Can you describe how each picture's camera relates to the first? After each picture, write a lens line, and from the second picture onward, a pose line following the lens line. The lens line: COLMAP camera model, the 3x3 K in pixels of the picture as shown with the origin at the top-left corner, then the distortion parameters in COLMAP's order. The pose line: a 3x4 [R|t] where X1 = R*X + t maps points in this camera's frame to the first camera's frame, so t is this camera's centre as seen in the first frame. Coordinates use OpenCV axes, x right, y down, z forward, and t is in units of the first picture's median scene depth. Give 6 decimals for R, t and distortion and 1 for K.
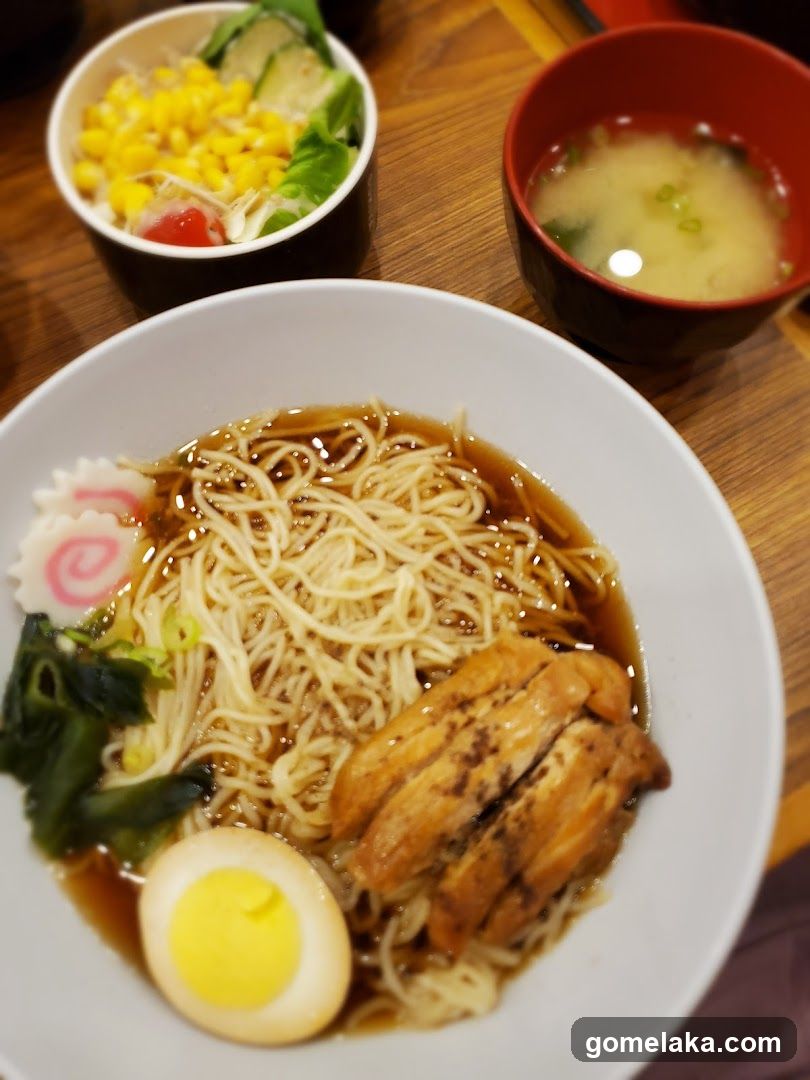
lens RADIAL K [[827.3, 0, 393.5], [0, 827.3, 540.1], [0, 0, 1]] dist [0.053575, -0.060743]
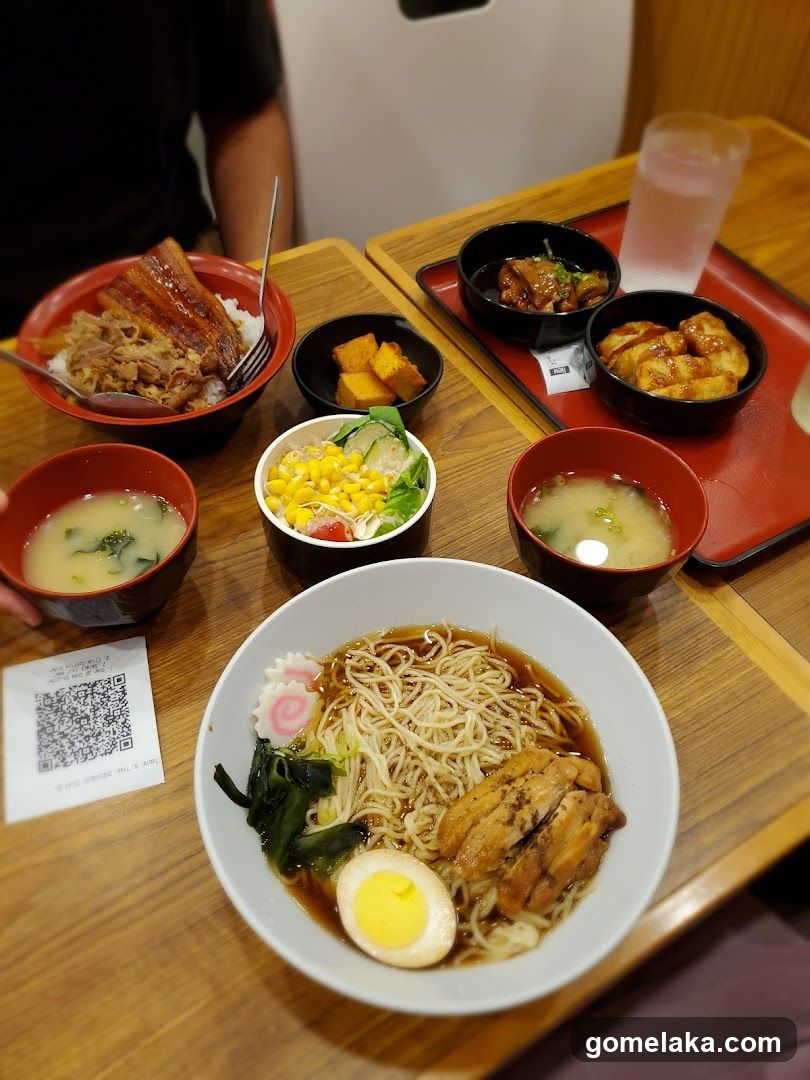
lens RADIAL K [[827.3, 0, 409.4], [0, 827.3, 536.5], [0, 0, 1]] dist [0.053575, -0.060743]
pose [[0.999284, -0.003538, 0.037665, -0.175531], [0.015881, 0.942872, -0.332778, 0.262294], [-0.034336, 0.333138, 0.942253, -0.773891]]
